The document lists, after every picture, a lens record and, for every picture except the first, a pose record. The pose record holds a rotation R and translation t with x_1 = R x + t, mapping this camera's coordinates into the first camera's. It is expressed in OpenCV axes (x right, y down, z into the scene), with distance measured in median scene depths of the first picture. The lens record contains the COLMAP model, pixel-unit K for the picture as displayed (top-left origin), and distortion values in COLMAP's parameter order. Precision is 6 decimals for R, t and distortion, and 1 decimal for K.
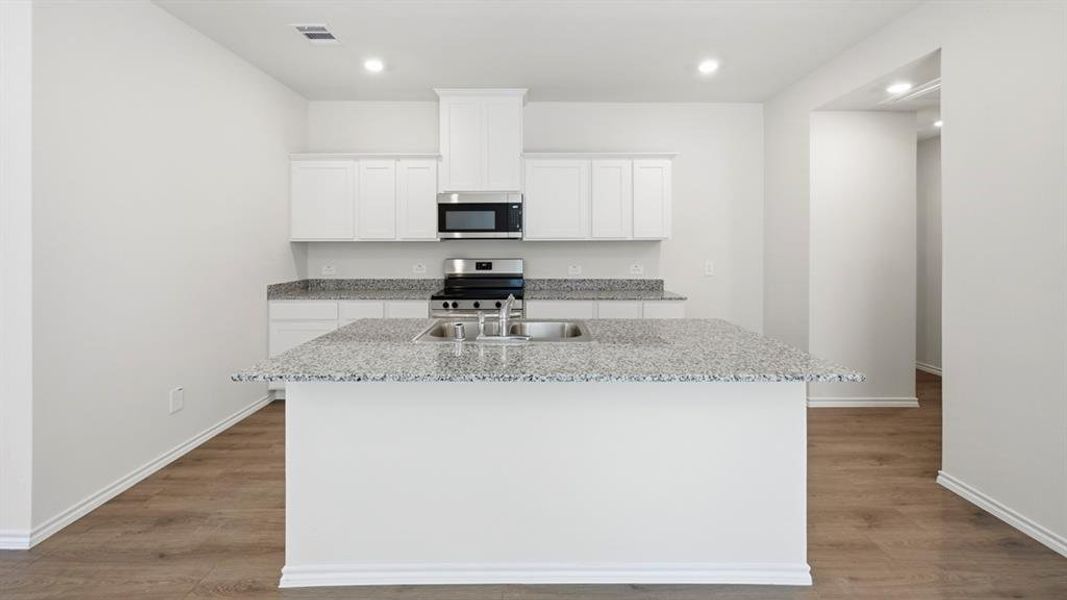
lens RADIAL K [[424.7, 0, 534.7], [0, 424.7, 245.7], [0, 0, 1]] dist [-0.000667, -0.000051]
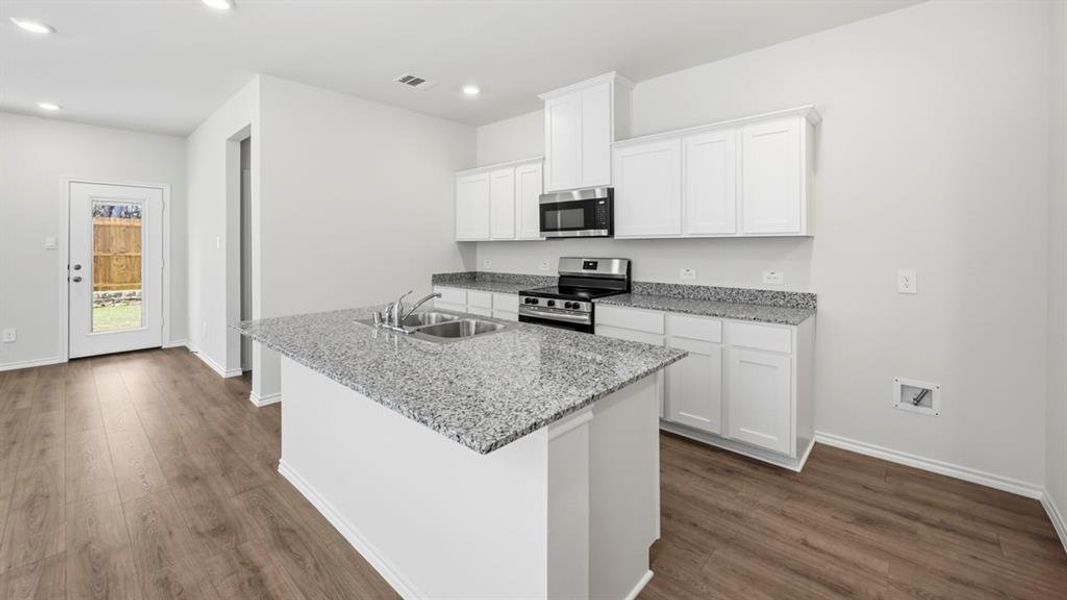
lens RADIAL K [[424.7, 0, 534.7], [0, 424.7, 245.7], [0, 0, 1]] dist [-0.000667, -0.000051]
pose [[0.738774, 0.000494, -0.673953, 0.458892], [0.001015, 0.999998, 0.001846, 0.001272], [0.673952, -0.002048, 0.738772, 0.211161]]
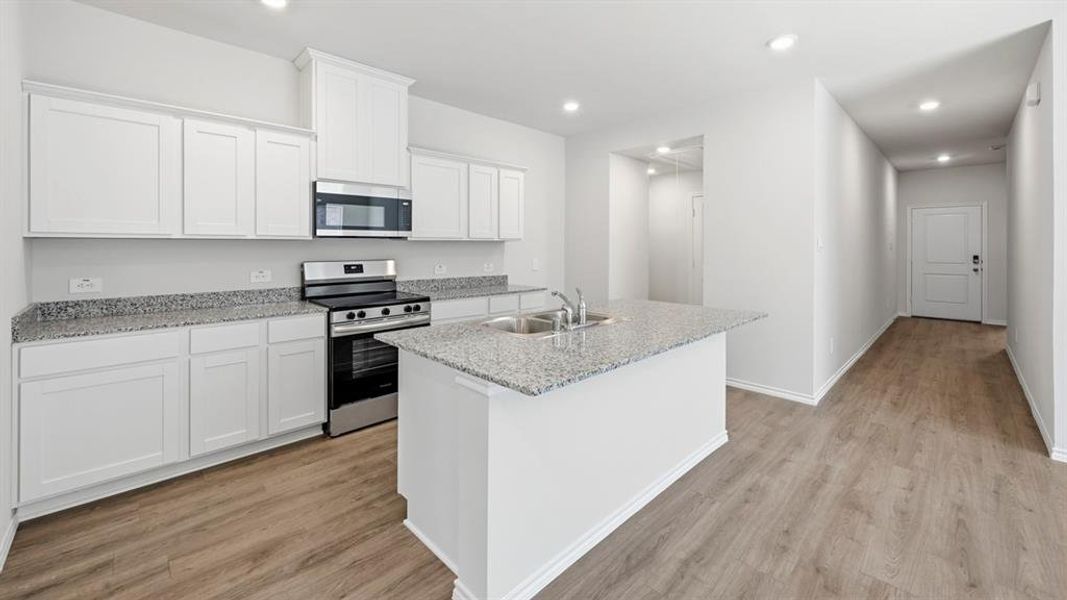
lens RADIAL K [[424.7, 0, 534.7], [0, 424.7, 245.7], [0, 0, 1]] dist [-0.000667, -0.000051]
pose [[0.717700, 0.002074, 0.696349, -0.479691], [-0.002118, 0.999997, -0.000795, 0.000704], [-0.696349, -0.000904, 0.717703, 0.128590]]
